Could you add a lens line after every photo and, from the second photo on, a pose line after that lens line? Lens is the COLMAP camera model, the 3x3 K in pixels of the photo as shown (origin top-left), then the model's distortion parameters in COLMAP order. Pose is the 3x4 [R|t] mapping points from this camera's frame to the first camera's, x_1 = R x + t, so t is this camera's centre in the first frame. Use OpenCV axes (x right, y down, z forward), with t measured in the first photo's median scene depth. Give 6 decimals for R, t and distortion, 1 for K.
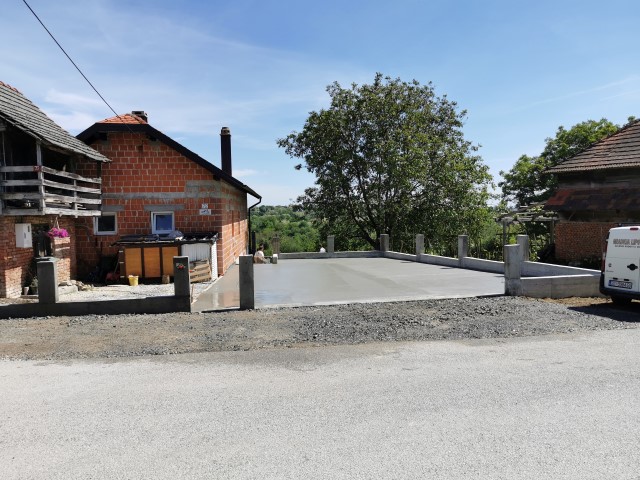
lens RADIAL K [[502.8, 0, 320.4], [0, 502.8, 235.5], [0, 0, 1]] dist [0.022419, 0.003210]
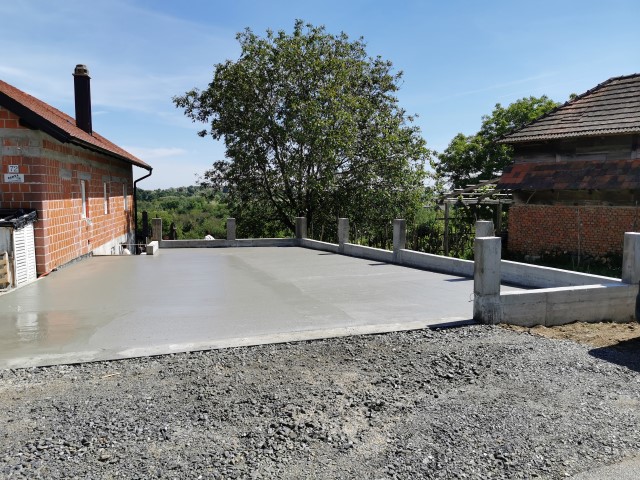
lens RADIAL K [[502.8, 0, 318.1], [0, 502.8, 242.4], [0, 0, 1]] dist [0.022419, 0.003210]
pose [[0.991229, 0.008026, 0.131909, 0.041316], [-0.014319, 0.998800, 0.046830, -0.000126], [-0.131375, -0.048308, 0.990155, 0.173723]]
